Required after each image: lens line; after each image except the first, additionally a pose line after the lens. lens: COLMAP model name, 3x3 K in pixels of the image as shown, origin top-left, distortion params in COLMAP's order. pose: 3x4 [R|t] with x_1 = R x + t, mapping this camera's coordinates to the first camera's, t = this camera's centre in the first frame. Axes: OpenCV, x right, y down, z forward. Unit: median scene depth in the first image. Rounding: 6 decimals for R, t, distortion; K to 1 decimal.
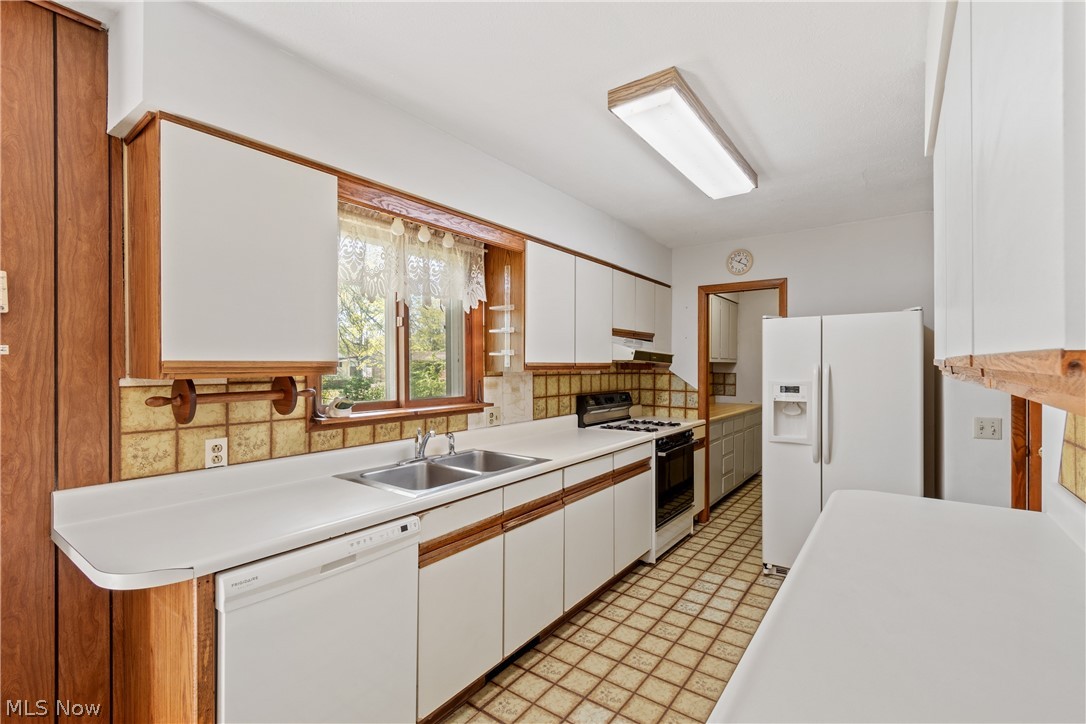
lens RADIAL K [[479.8, 0, 557.2], [0, 479.8, 368.1], [0, 0, 1]] dist [0.000108, -0.000163]
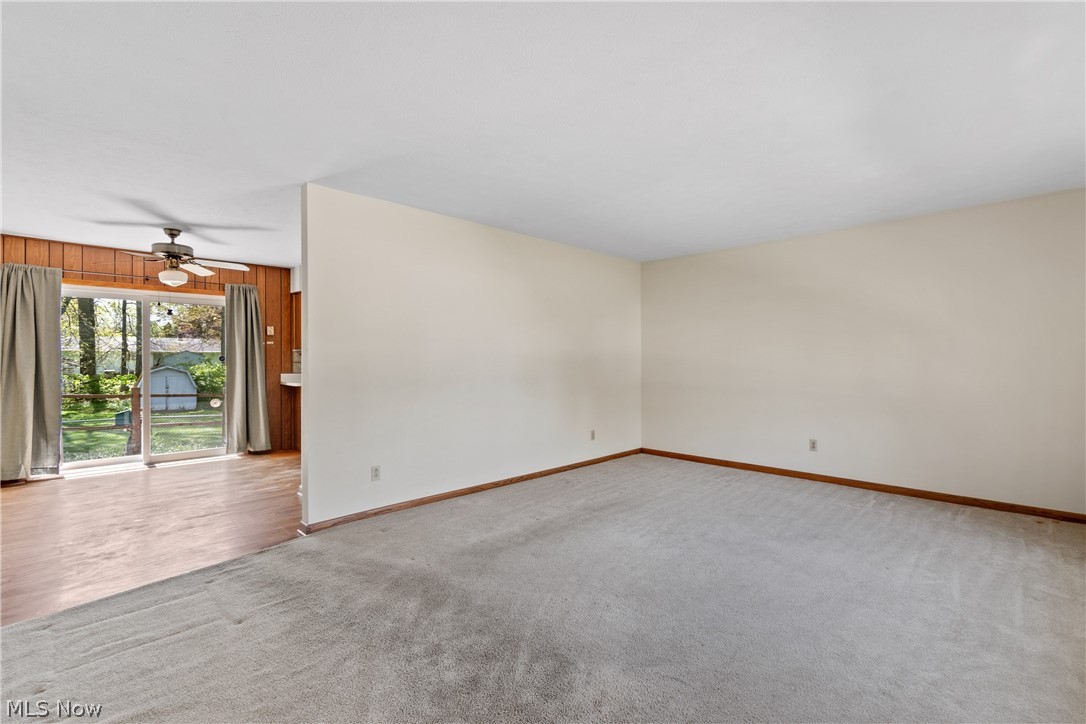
lens RADIAL K [[478.0, 0, 549.7], [0, 478.0, 359.6], [0, 0, 1]] dist [-0.000660, -0.000835]
pose [[0.985195, -0.000813, -0.171438, 1.237046], [0.000761, 1.000000, -0.000371, 0.068596], [0.171438, 0.000235, 0.985195, -1.671323]]
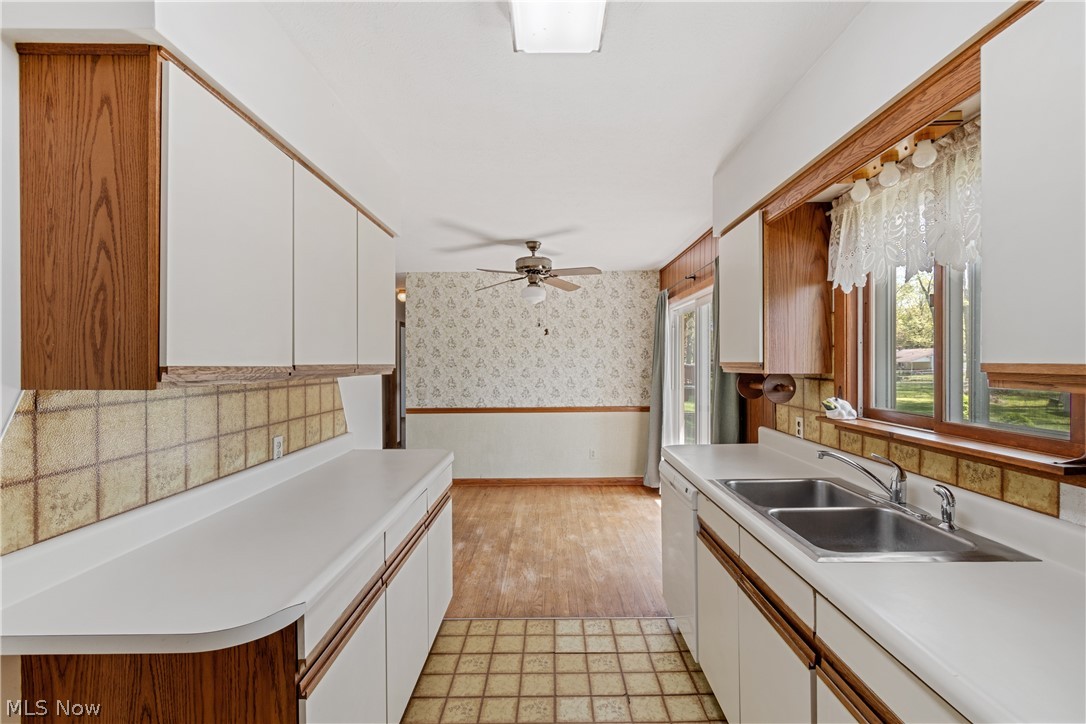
lens RADIAL K [[478.0, 0, 549.7], [0, 478.0, 359.6], [0, 0, 1]] dist [-0.000660, -0.000835]
pose [[-0.816151, 0.005355, -0.577814, 0.462914], [0.004052, 0.999986, 0.003544, -0.018535], [0.577824, 0.000551, -0.816161, 1.159713]]
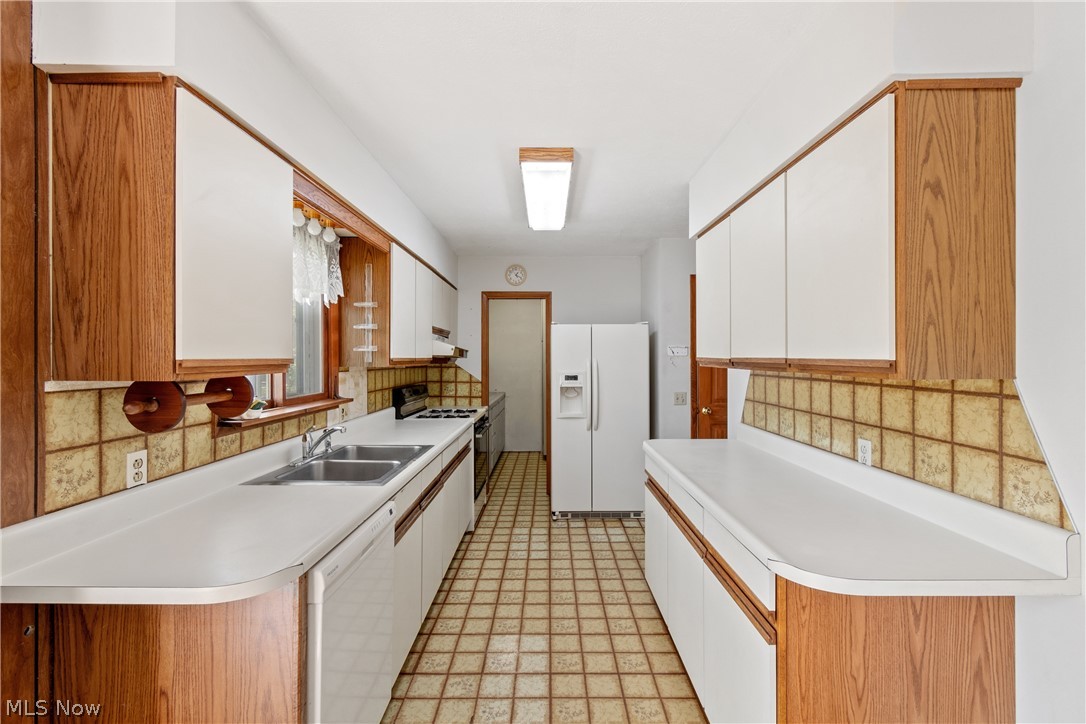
lens RADIAL K [[478.0, 0, 549.7], [0, 478.0, 359.6], [0, 0, 1]] dist [-0.000660, -0.000835]
pose [[0.811389, -0.001839, 0.584504, -0.414751], [0.003167, 0.999994, -0.001250, -0.006352], [-0.584498, 0.002865, 0.811390, -0.059791]]
